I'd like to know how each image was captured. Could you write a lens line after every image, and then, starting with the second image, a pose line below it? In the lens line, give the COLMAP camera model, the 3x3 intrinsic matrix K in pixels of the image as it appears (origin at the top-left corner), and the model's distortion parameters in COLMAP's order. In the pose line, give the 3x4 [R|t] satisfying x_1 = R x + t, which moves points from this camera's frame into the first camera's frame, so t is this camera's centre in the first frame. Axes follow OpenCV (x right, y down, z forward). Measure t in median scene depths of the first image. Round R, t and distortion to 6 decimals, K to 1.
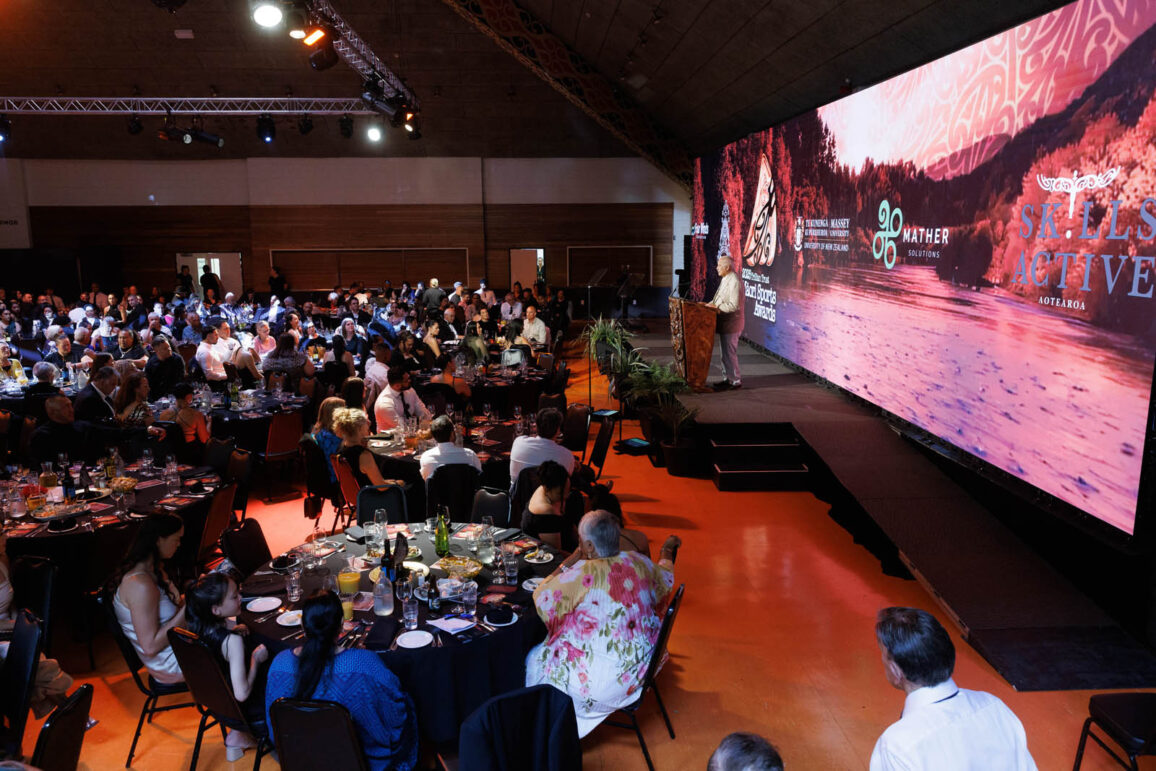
lens RADIAL K [[891.2, 0, 579.0], [0, 891.2, 384.4], [0, 0, 1]] dist [0.050368, -0.005053]
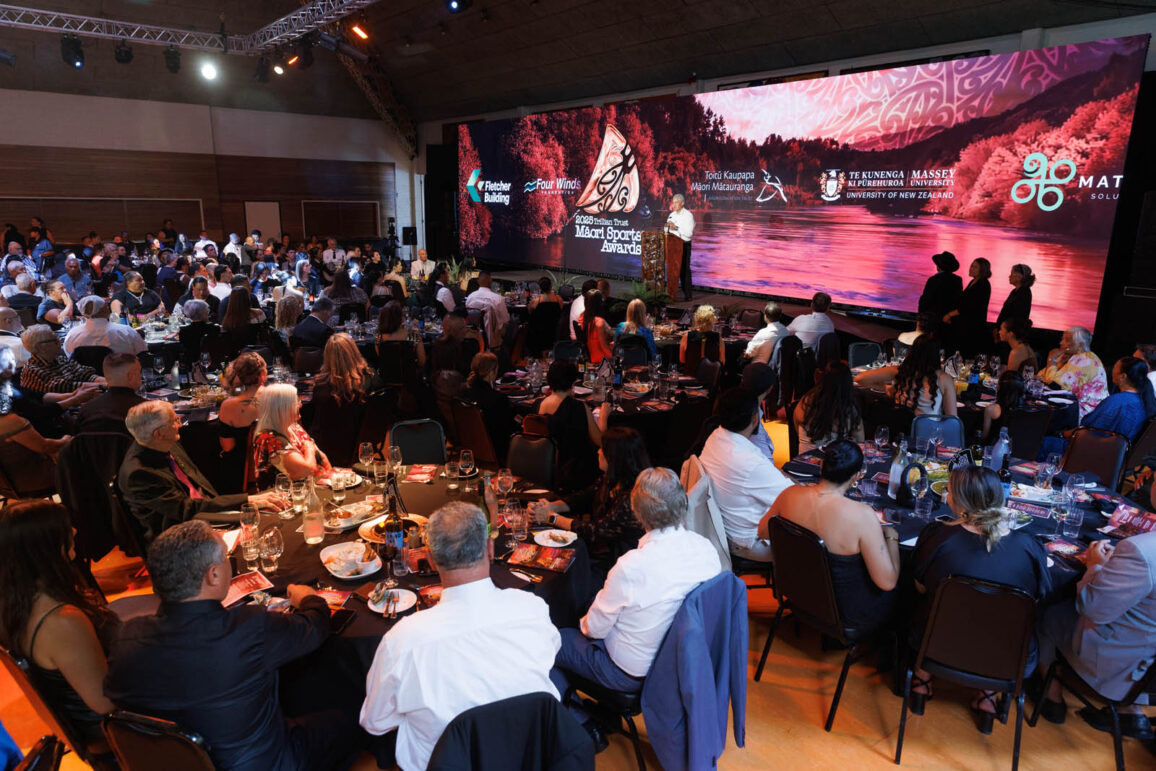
lens RADIAL K [[772.3, 0, 579.1], [0, 772.3, 392.3], [0, 0, 1]] dist [0.002299, 0.003282]
pose [[0.799533, -0.123975, 0.587688, -0.924761], [0.083288, 0.991897, 0.095934, 0.026020], [-0.594820, -0.027755, 0.803380, 0.209399]]
